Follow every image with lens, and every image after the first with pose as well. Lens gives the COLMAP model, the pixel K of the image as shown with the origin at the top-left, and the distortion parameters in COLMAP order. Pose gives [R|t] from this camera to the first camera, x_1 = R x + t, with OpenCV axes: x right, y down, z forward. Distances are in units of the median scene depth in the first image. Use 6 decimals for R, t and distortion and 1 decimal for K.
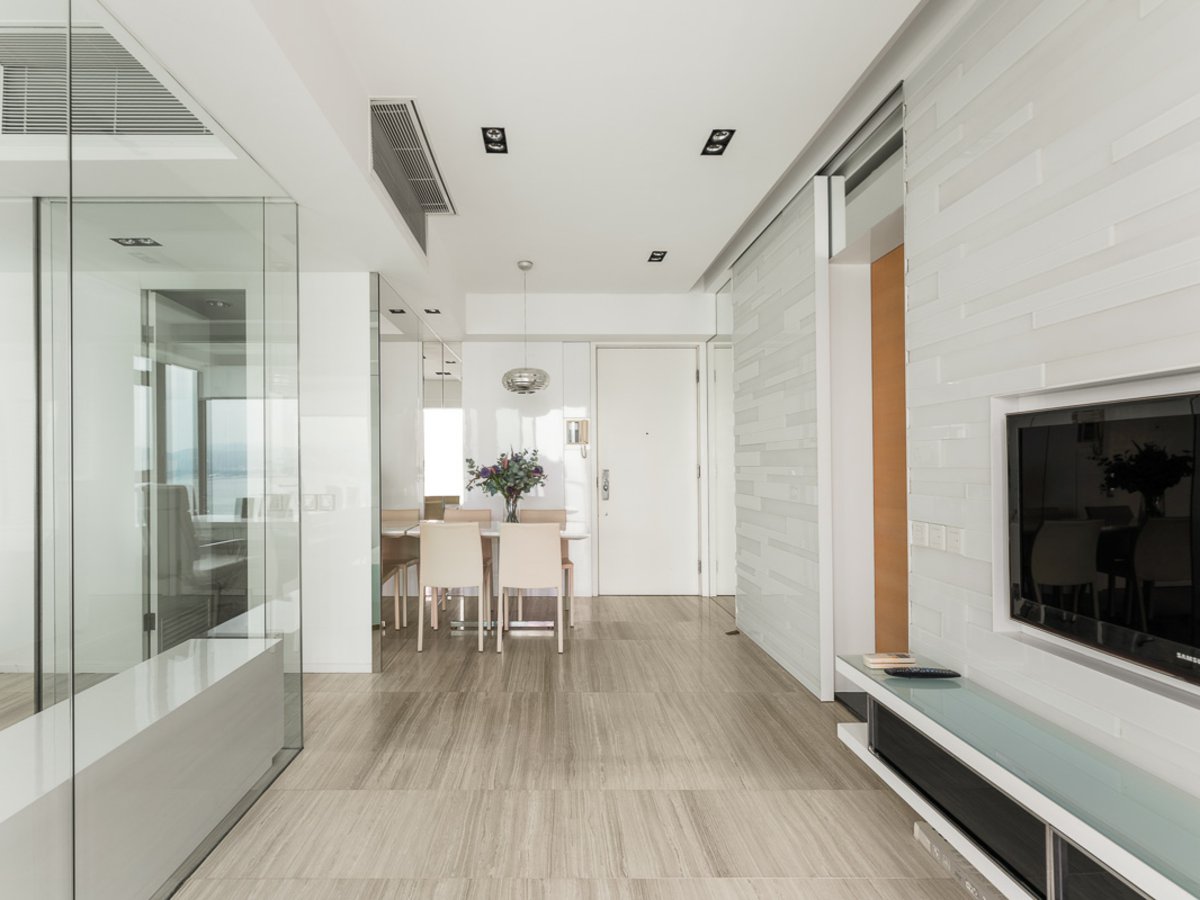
lens RADIAL K [[544.6, 0, 553.5], [0, 544.6, 464.5], [0, 0, 1]] dist [0.000959, 0.001536]
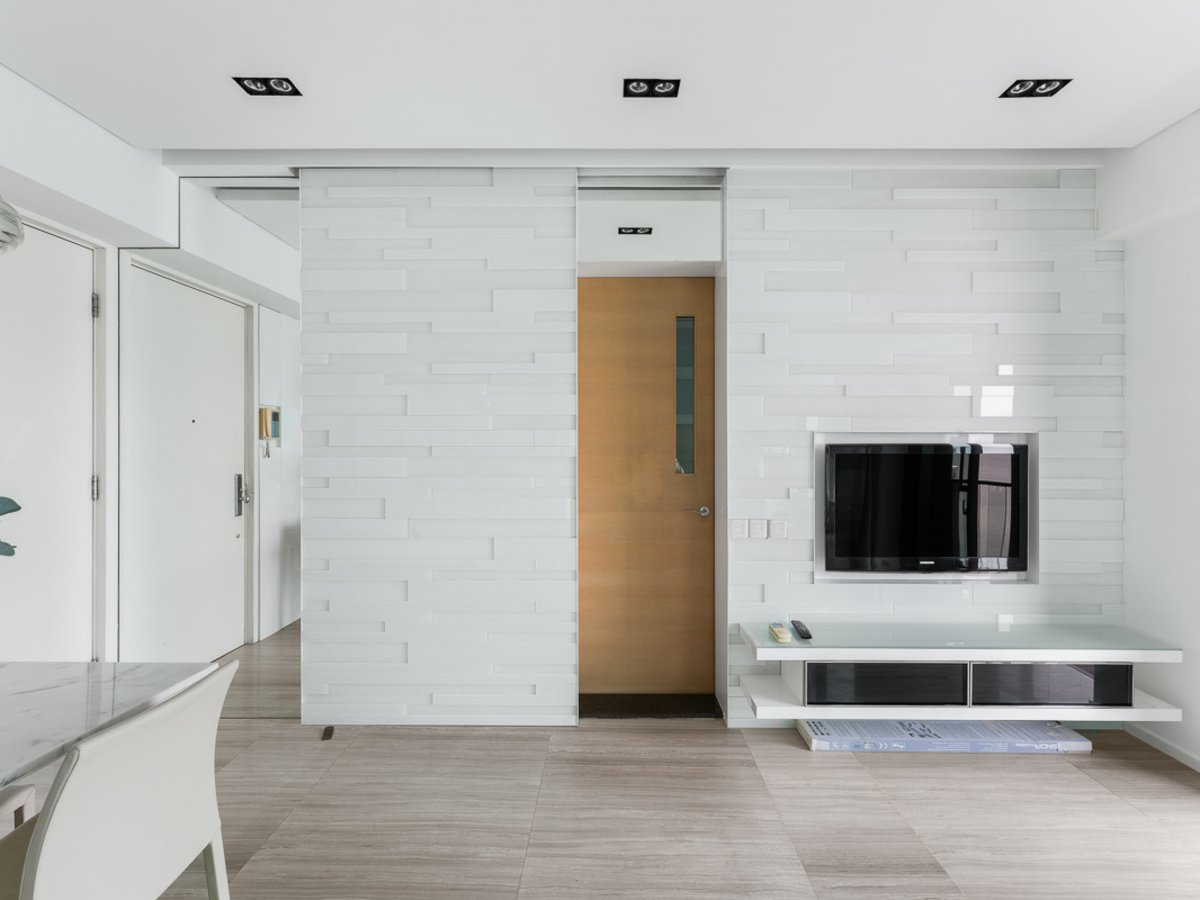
lens RADIAL K [[544.6, 0, 597.6], [0, 544.6, 444.3], [0, 0, 1]] dist [0.000959, 0.001536]
pose [[0.026689, 0.005626, 0.999628, -0.570709], [0.000947, 0.999984, -0.005653, -0.061125], [-0.999643, 0.001098, 0.026683, 1.183359]]
